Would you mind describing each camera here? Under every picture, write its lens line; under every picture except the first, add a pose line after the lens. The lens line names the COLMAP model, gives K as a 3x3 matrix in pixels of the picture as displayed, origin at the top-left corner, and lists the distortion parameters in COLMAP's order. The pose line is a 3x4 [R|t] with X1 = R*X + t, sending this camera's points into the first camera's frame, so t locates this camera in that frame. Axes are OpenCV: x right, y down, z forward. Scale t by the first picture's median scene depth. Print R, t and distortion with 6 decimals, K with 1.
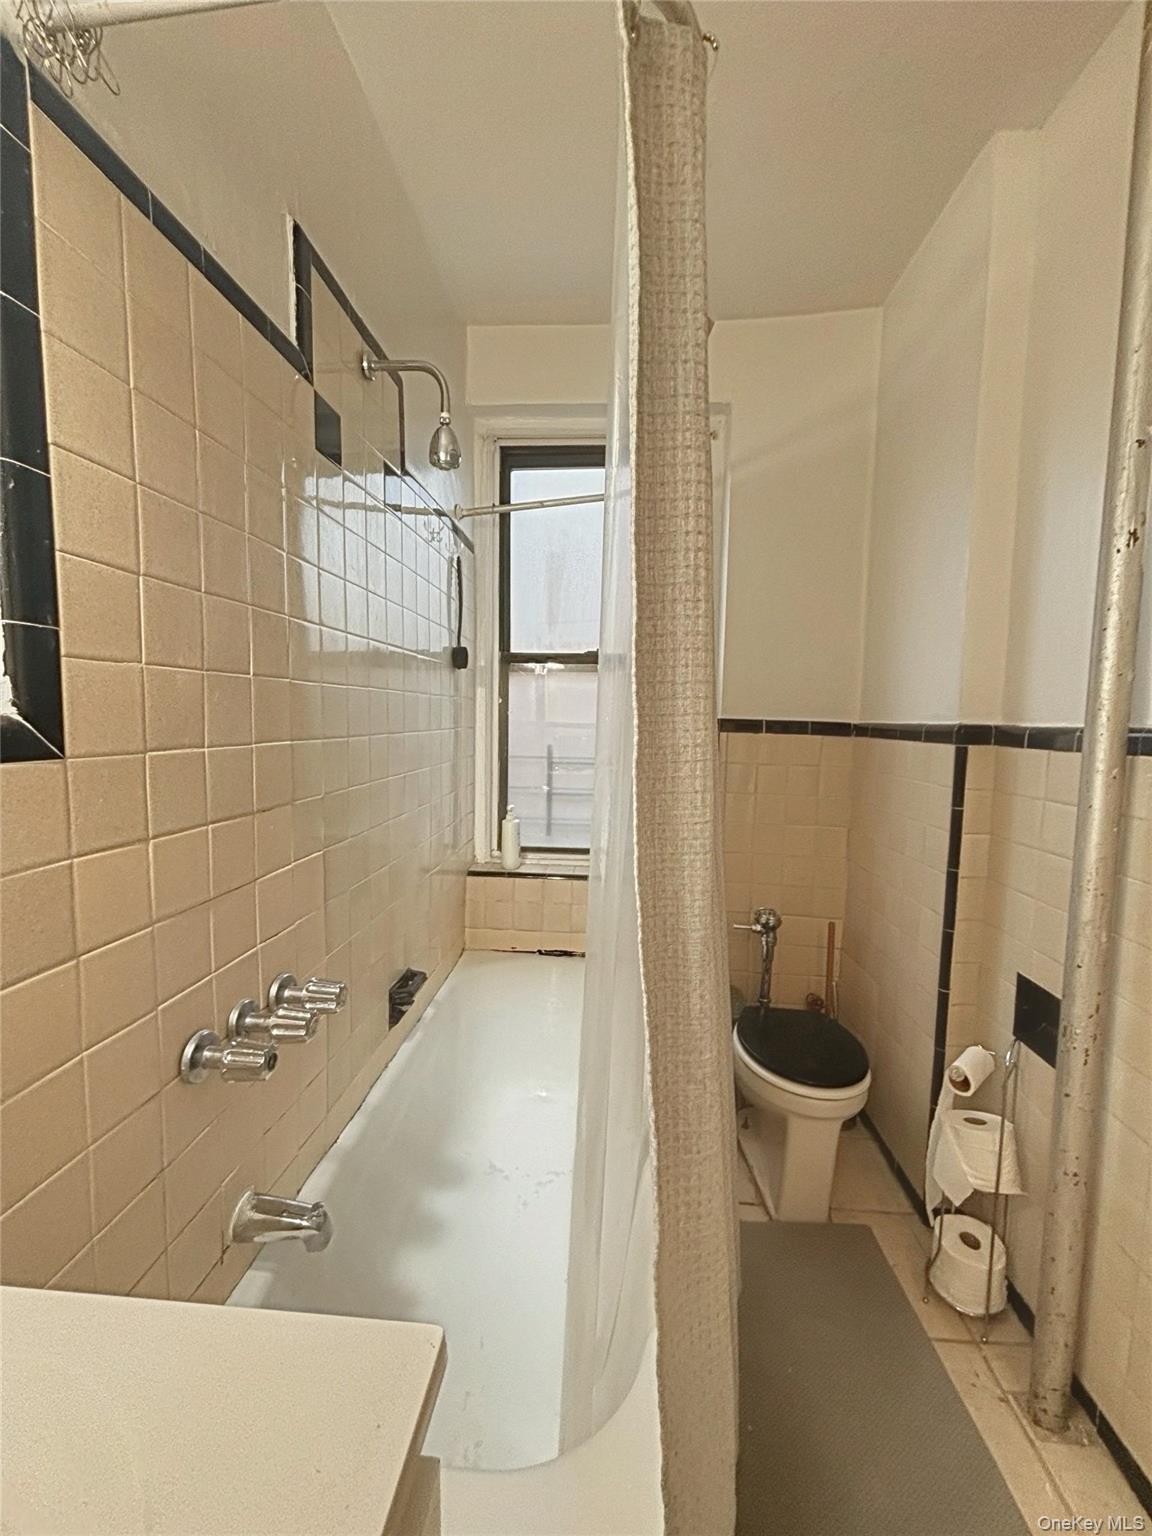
lens RADIAL K [[613.7, 0, 581.1], [0, 613.7, 768.9], [0, 0, 1]] dist [0.000621, -0.000553]
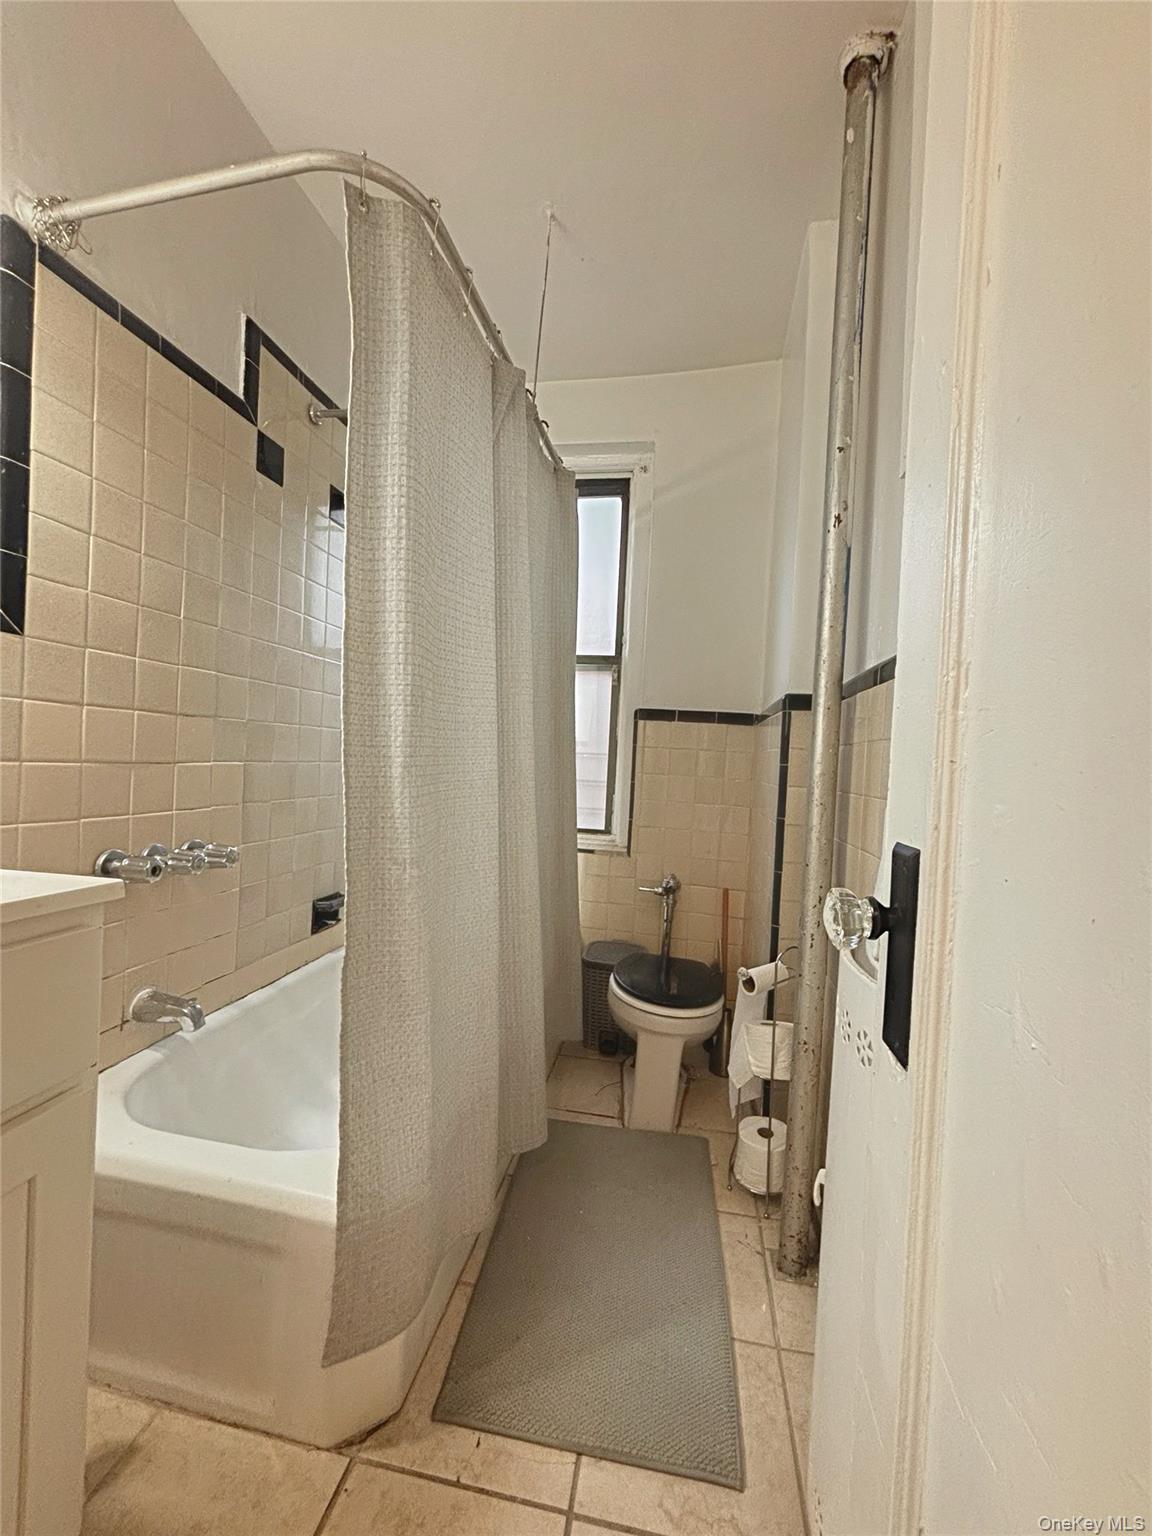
lens RADIAL K [[609.8, 0, 580.8], [0, 609.8, 767.8], [0, 0, 1]] dist [-0.001249, 0.000481]
pose [[0.994480, 0.031158, -0.100189, 0.613807], [-0.038485, 0.996658, -0.072055, 0.298772], [0.097609, 0.075514, 0.992356, -0.333848]]
